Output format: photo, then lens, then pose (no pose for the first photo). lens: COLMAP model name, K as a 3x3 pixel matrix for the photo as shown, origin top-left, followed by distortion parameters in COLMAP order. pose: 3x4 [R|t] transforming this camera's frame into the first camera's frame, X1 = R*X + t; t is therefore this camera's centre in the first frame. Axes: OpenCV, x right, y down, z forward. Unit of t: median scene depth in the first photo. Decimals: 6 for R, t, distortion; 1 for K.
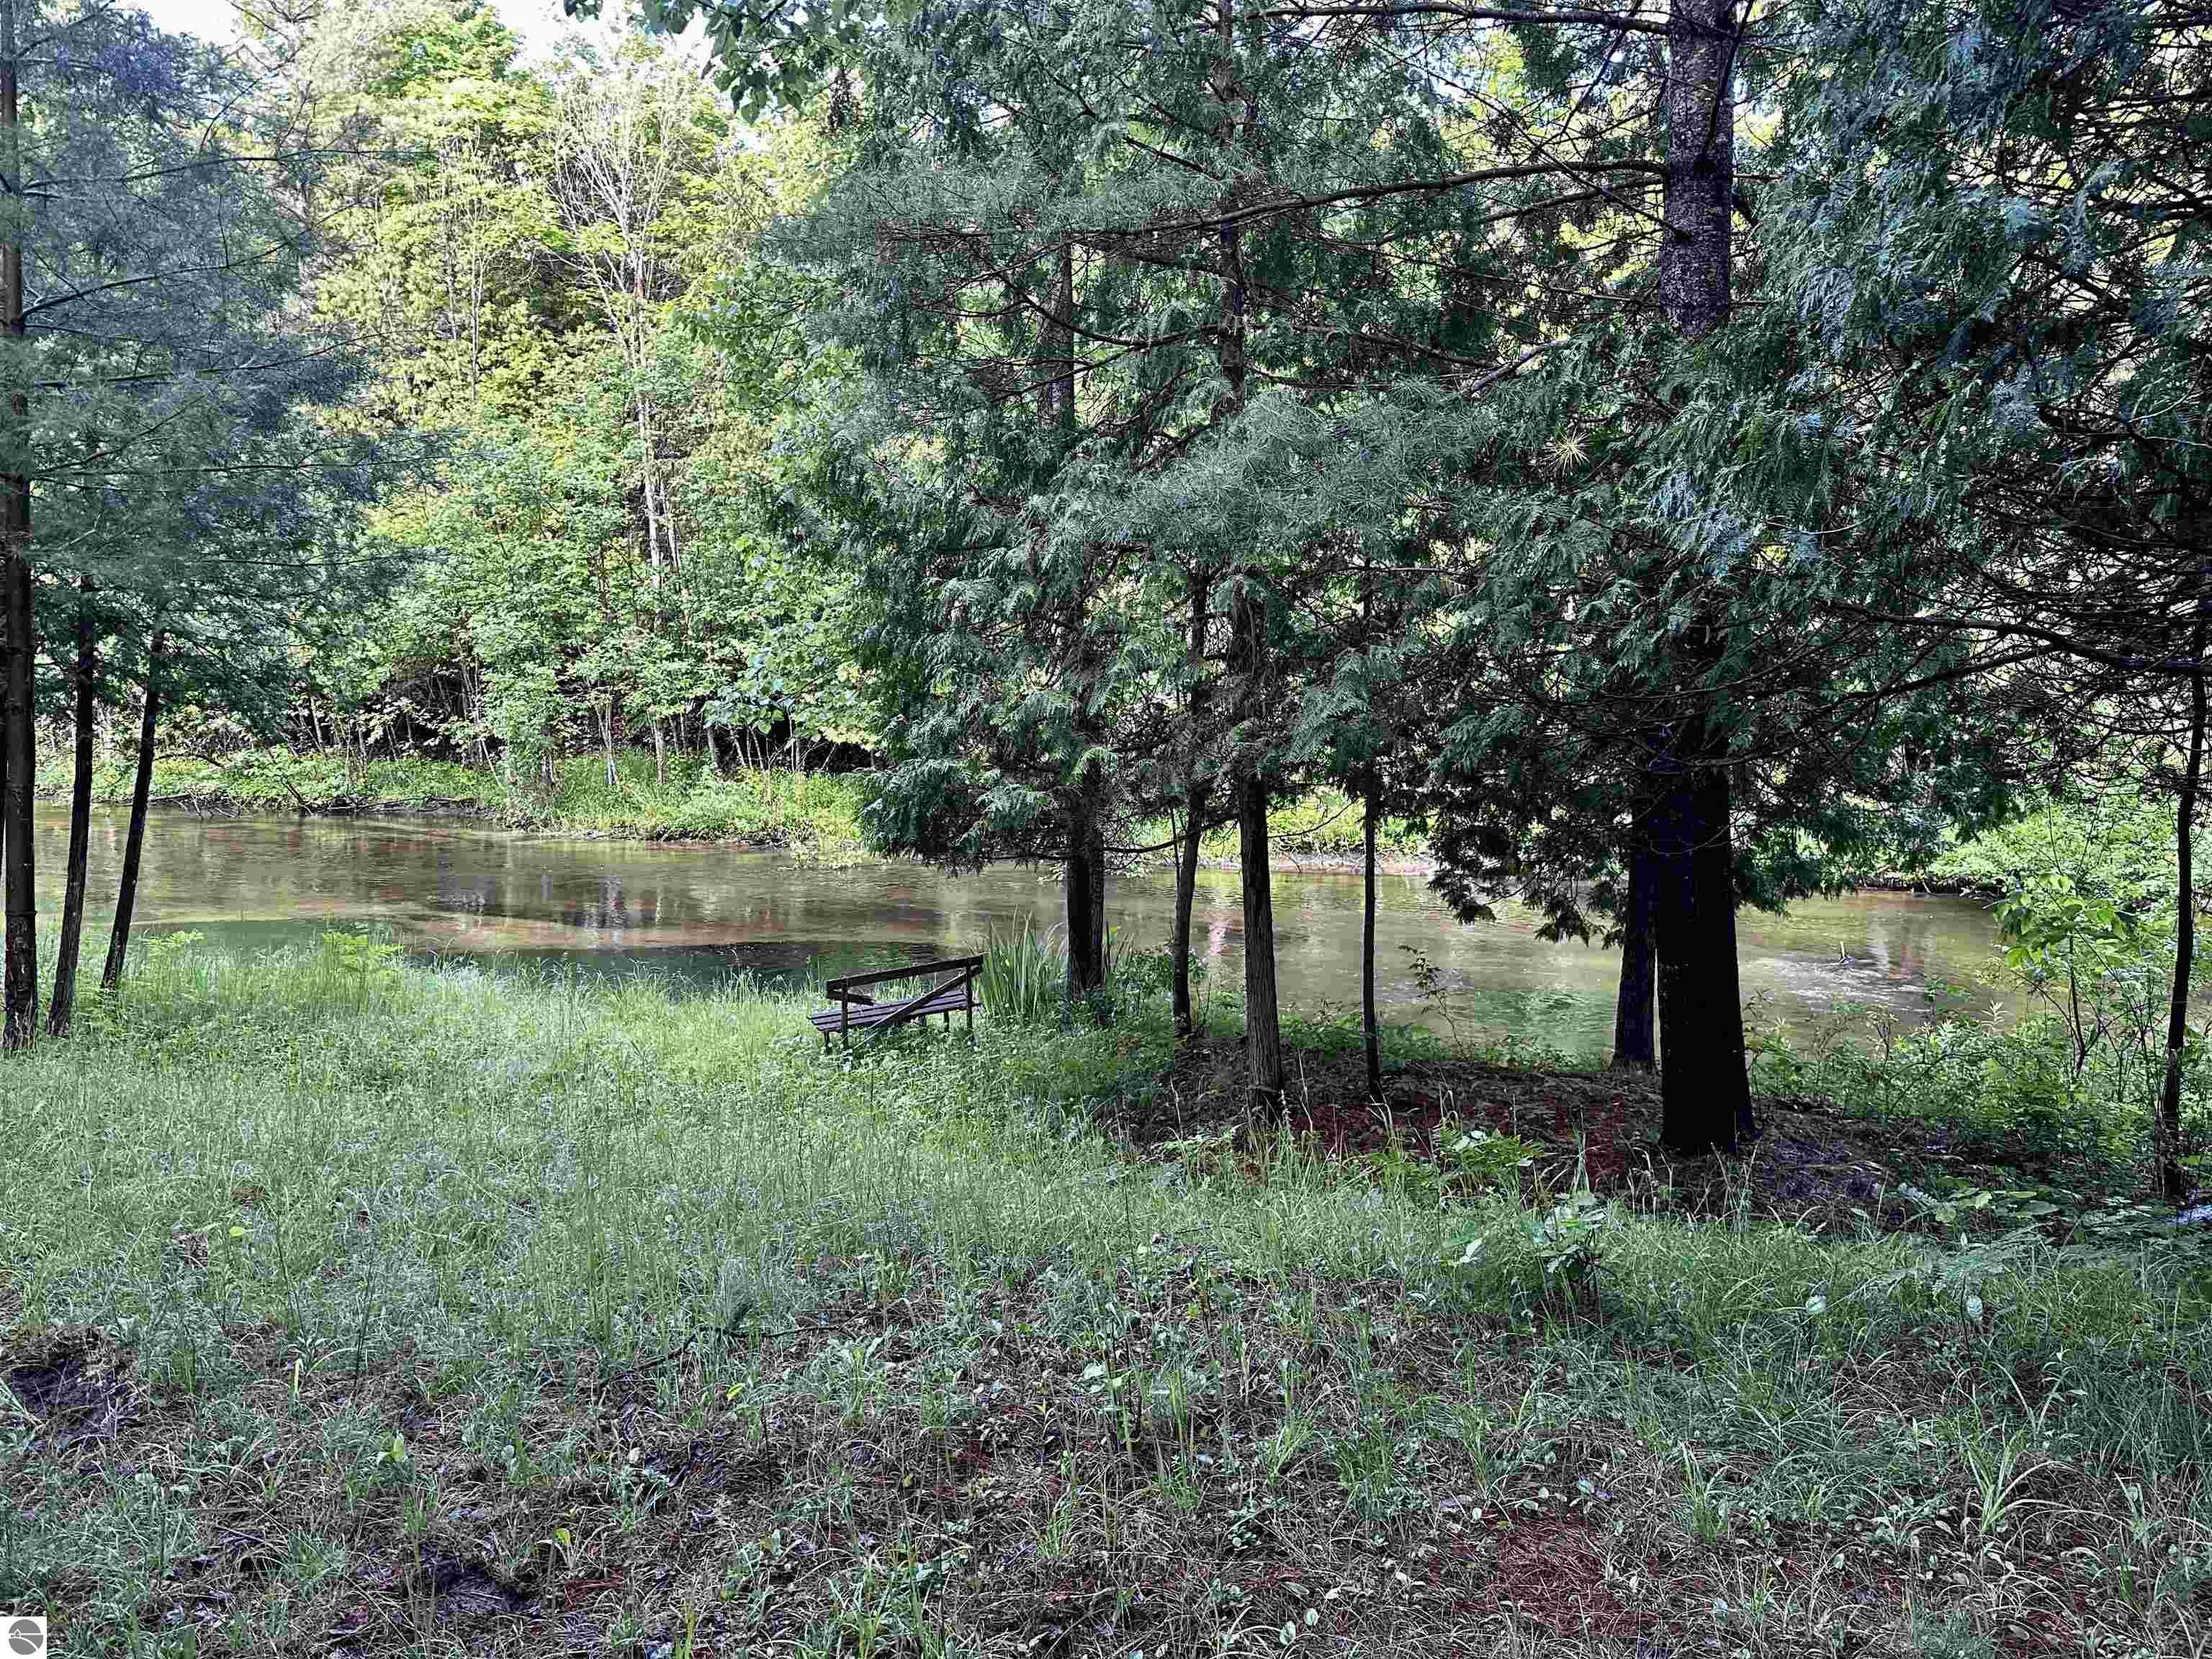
lens RADIAL K [[1538.7, 0, 1108.1], [0, 1538.7, 831.5], [0, 0, 1]] dist [0.050489, -0.071272]
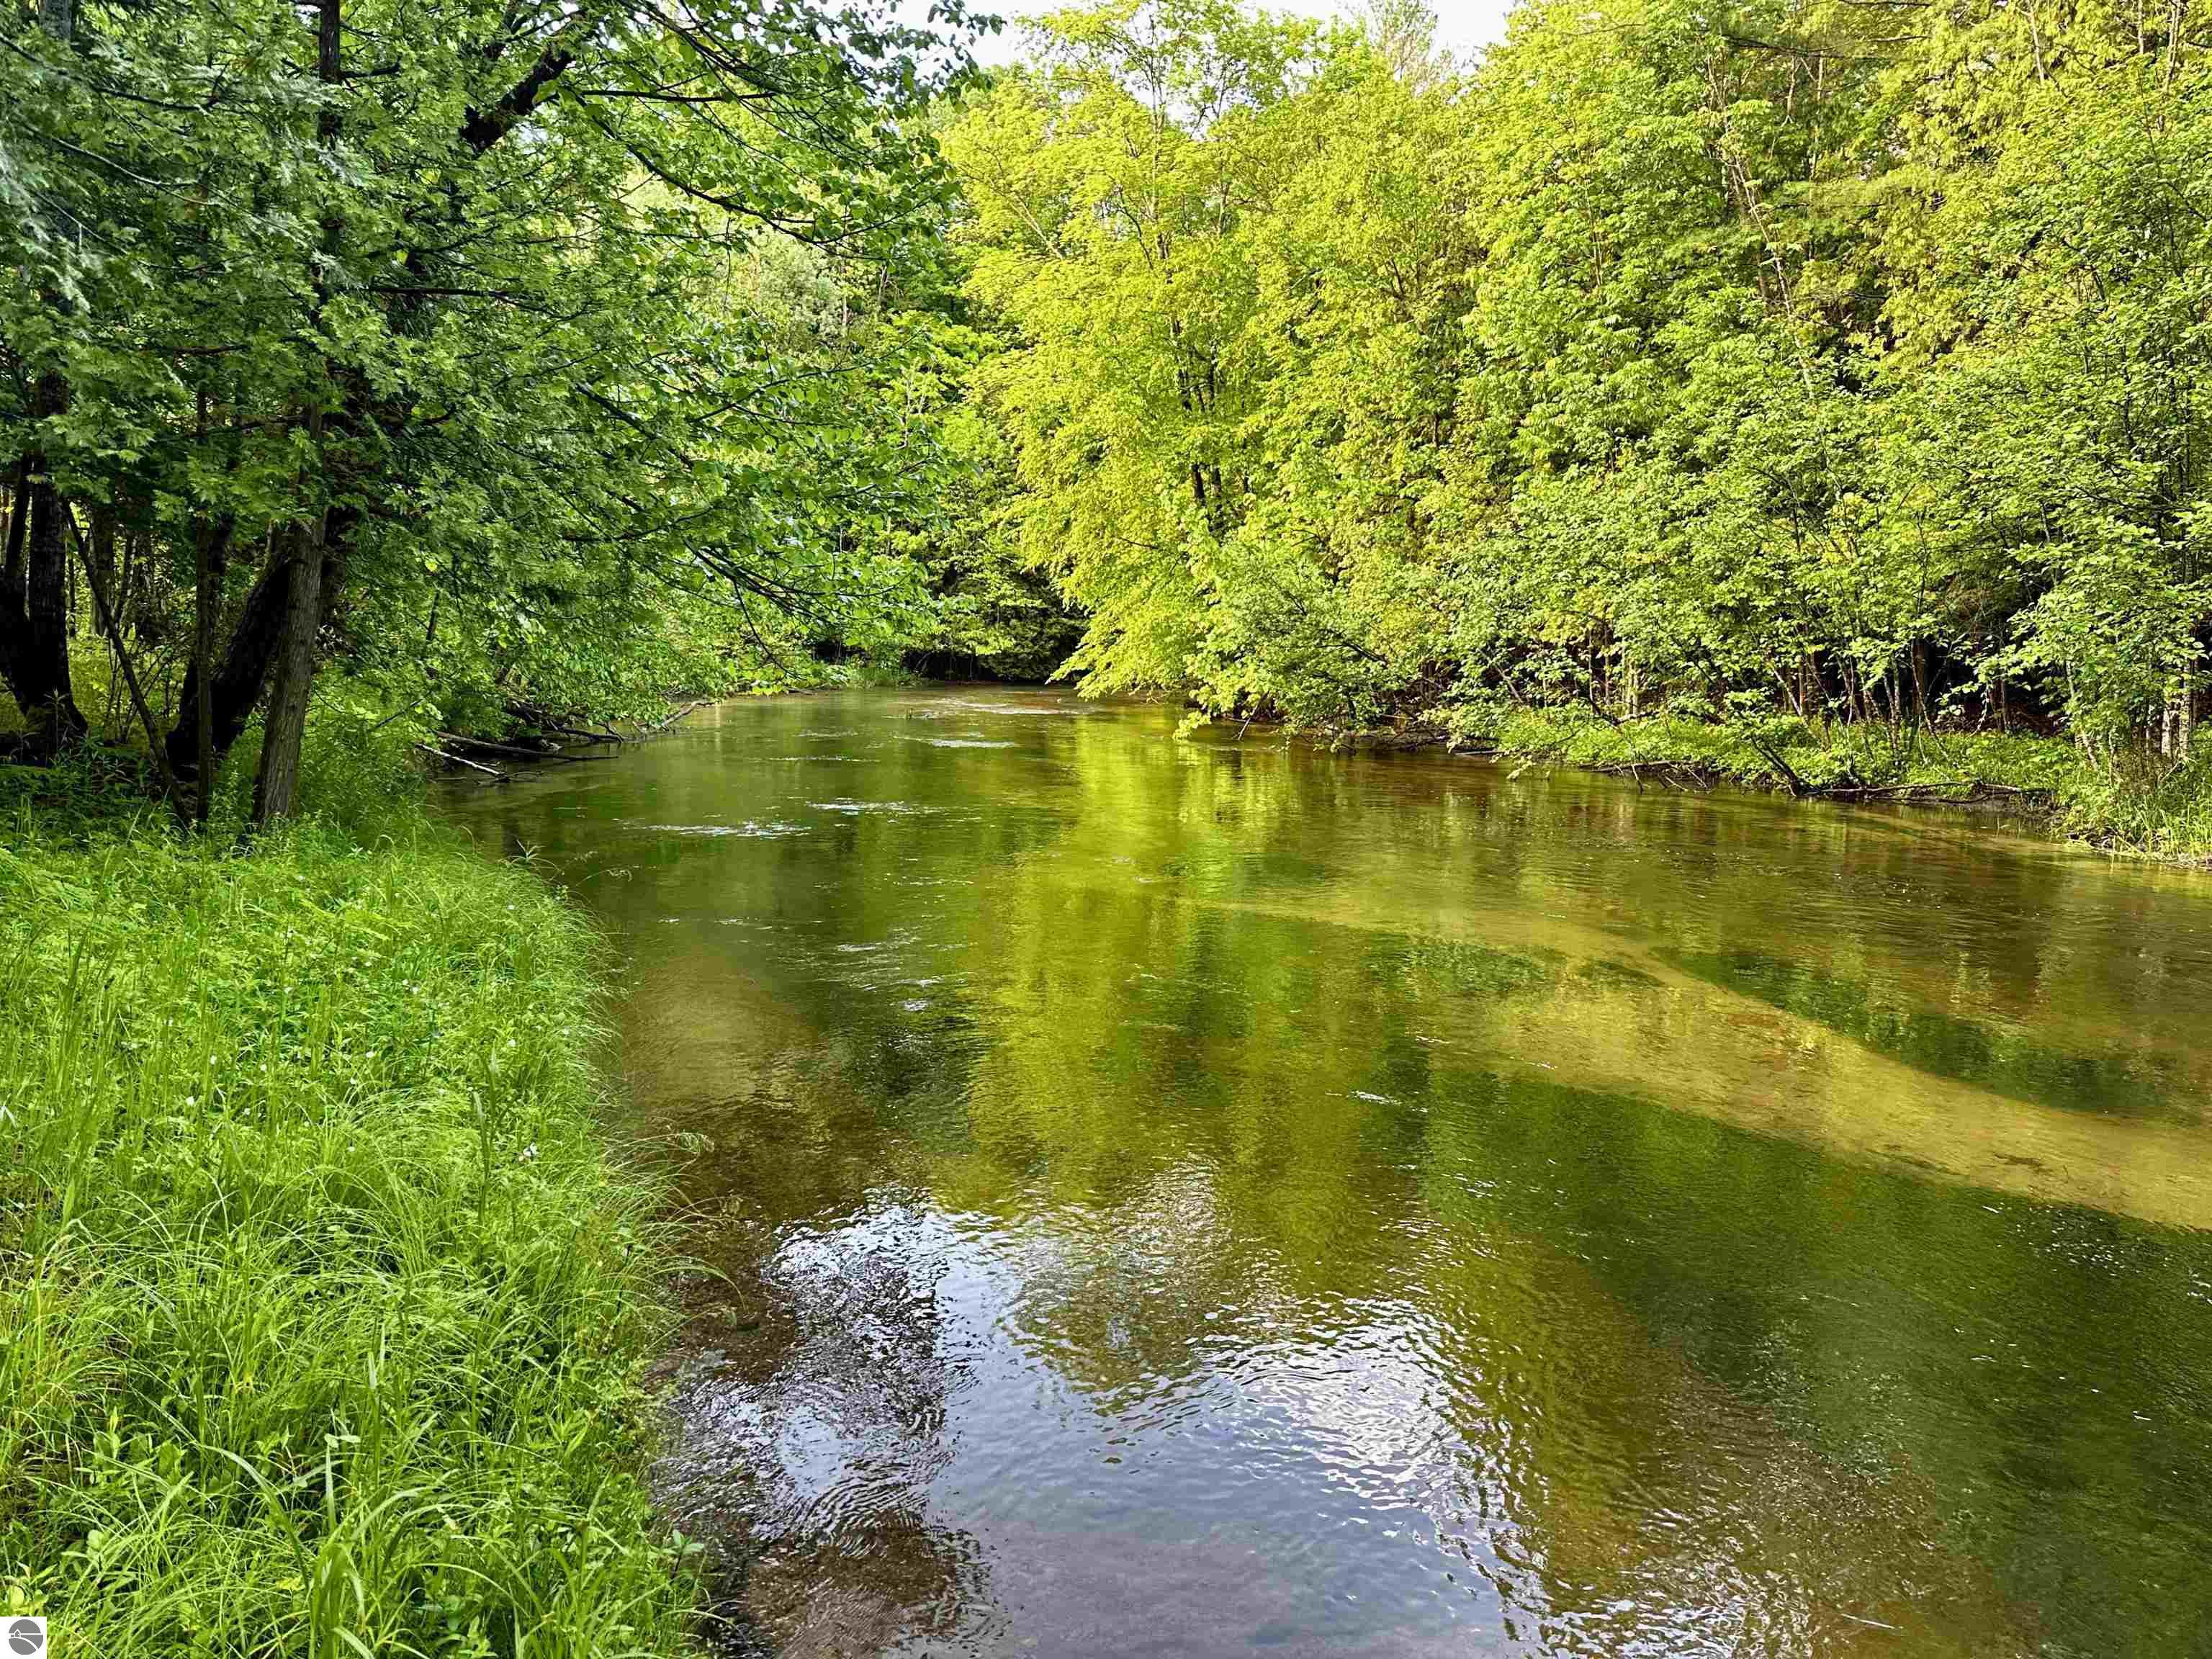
lens RADIAL K [[1538.7, 0, 1110.8], [0, 1538.7, 835.6], [0, 0, 1]] dist [0.050489, -0.071272]
pose [[0.488009, 0.083748, -0.868812, -0.062294], [-0.096500, 0.994461, 0.041656, 0.006861], [0.867488, 0.063512, 0.493387, 0.389557]]
